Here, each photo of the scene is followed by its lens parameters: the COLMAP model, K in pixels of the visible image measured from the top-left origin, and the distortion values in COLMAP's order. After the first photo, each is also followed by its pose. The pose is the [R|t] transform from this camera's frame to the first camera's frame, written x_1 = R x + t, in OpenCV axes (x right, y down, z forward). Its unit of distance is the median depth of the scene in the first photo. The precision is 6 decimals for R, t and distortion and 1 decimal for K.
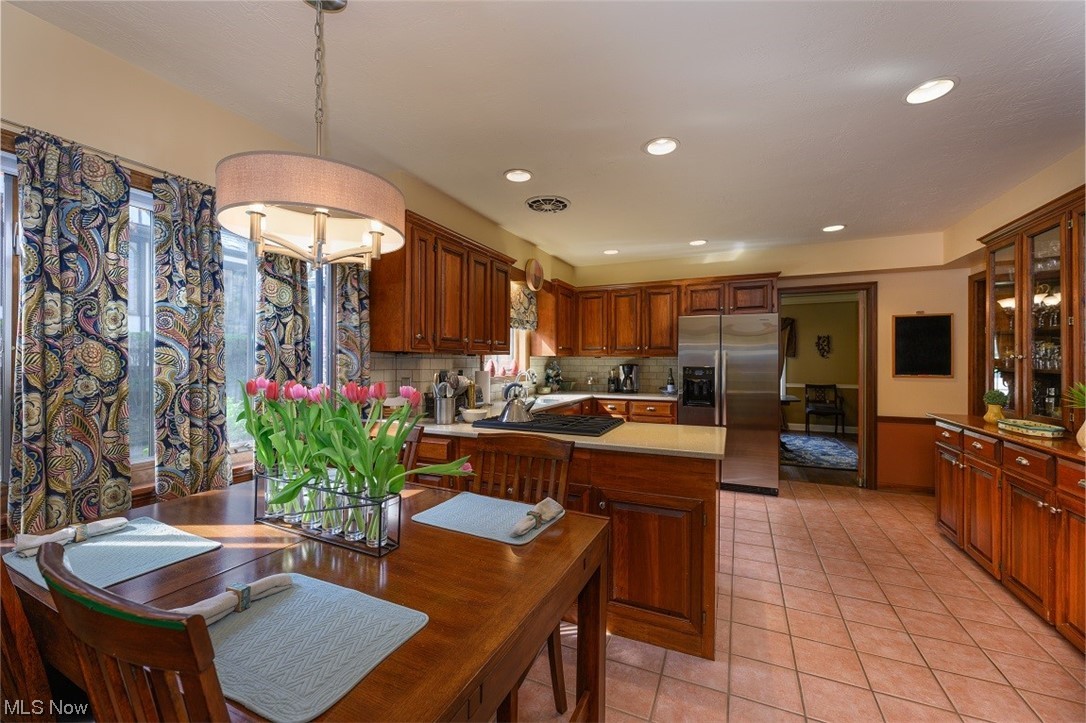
lens RADIAL K [[427.4, 0, 539.4], [0, 427.4, 360.9], [0, 0, 1]] dist [-0.003266, -0.000209]
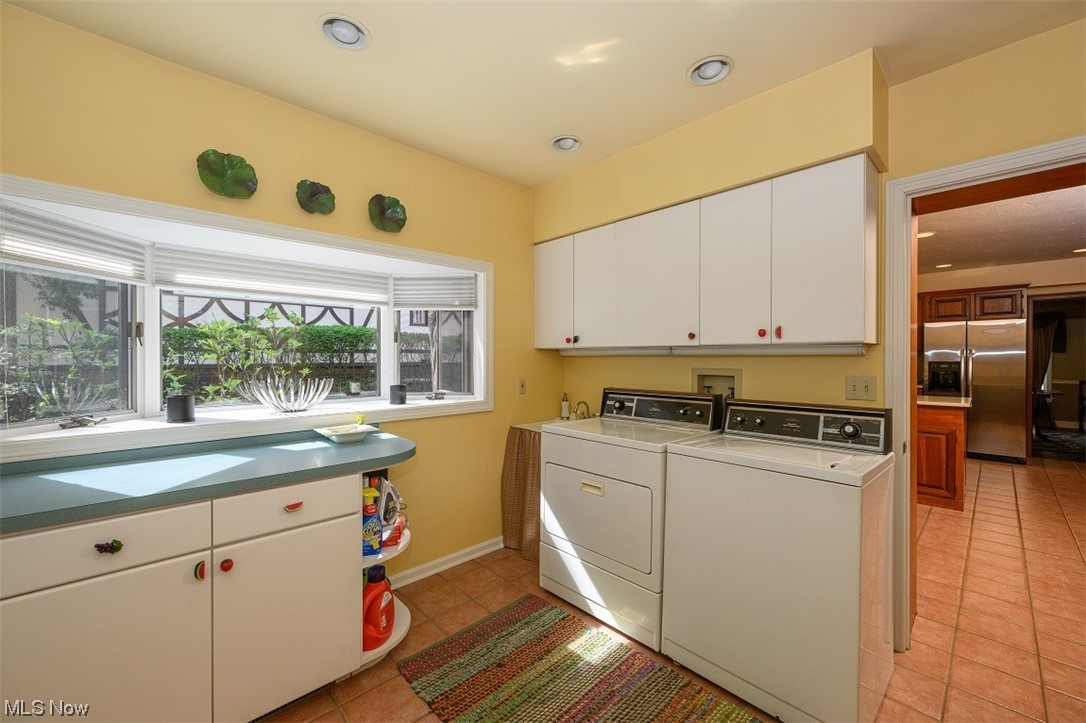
lens RADIAL K [[427.4, 0, 539.4], [0, 427.4, 360.9], [0, 0, 1]] dist [-0.003266, -0.000209]
pose [[0.927813, -0.002402, -0.373038, -0.263130], [0.004517, 0.999978, 0.004797, -0.000192], [0.373019, -0.006136, 0.927804, -0.607819]]
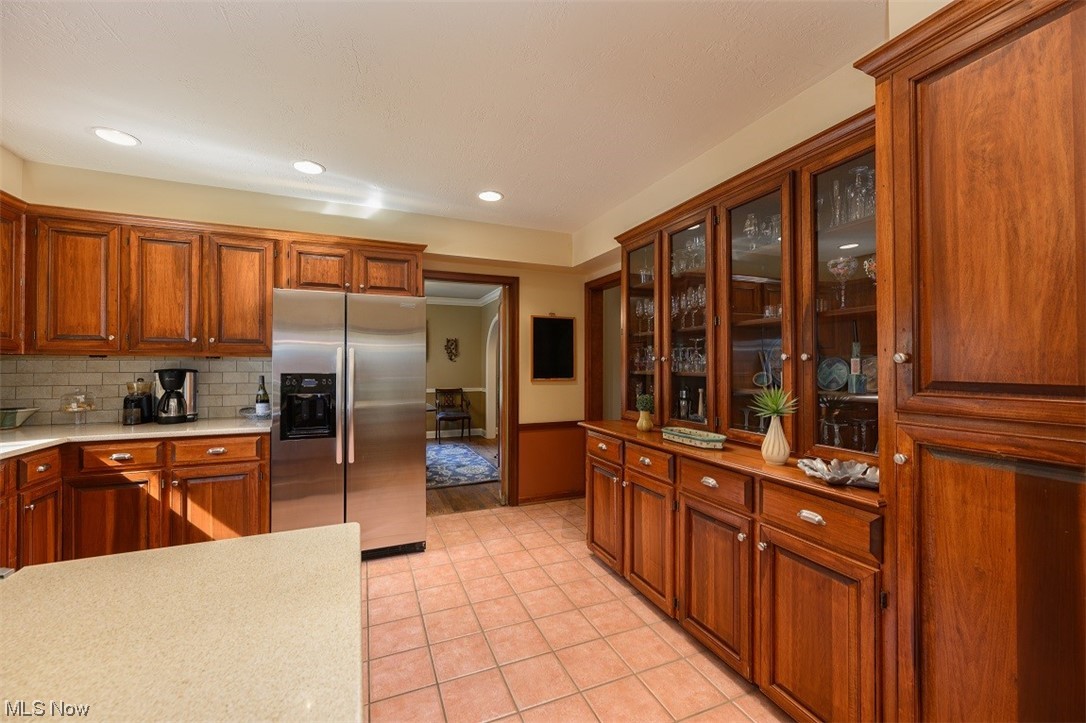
lens RADIAL K [[427.4, 0, 539.4], [0, 427.4, 360.9], [0, 0, 1]] dist [-0.003266, -0.000209]
pose [[0.676924, 0.006721, 0.736022, 0.139939], [0.000157, 0.999957, -0.009275, 0.001868], [-0.736053, 0.006394, 0.676894, 0.328785]]
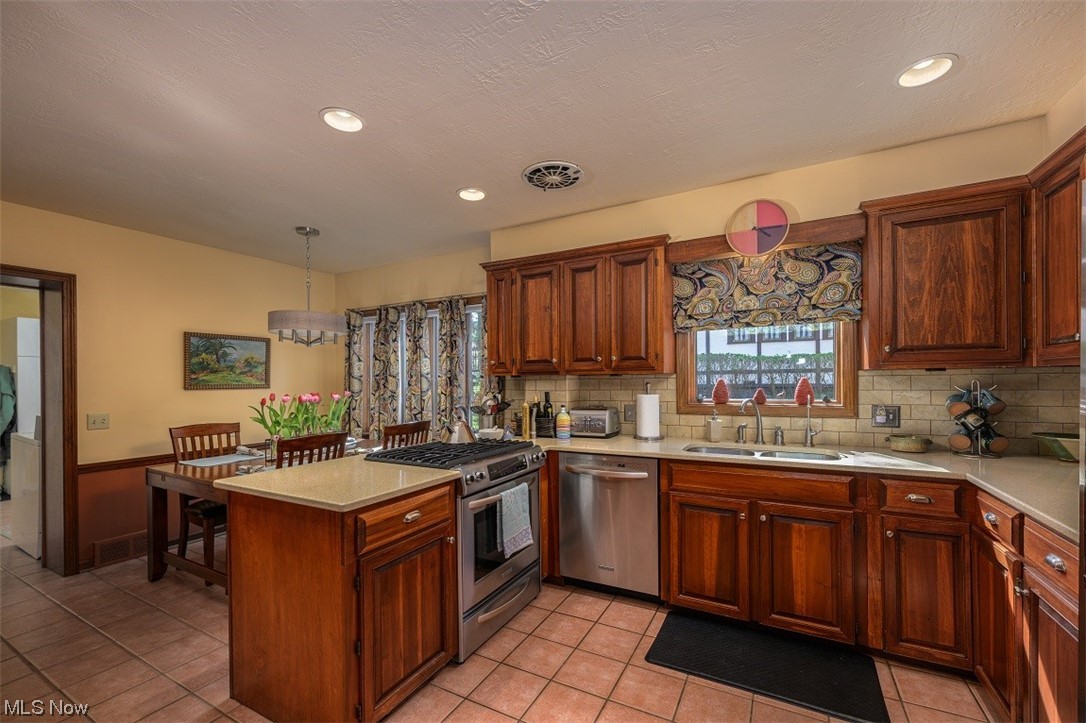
lens RADIAL K [[432.6, 0, 555.6], [0, 432.6, 382.4], [0, 0, 1]] dist [-0.002385, -0.000176]
pose [[-0.045872, 0.002769, -0.998943, 0.542772], [0.008218, 0.999963, 0.002395, -0.000788], [0.998914, -0.008100, -0.045893, 0.713902]]
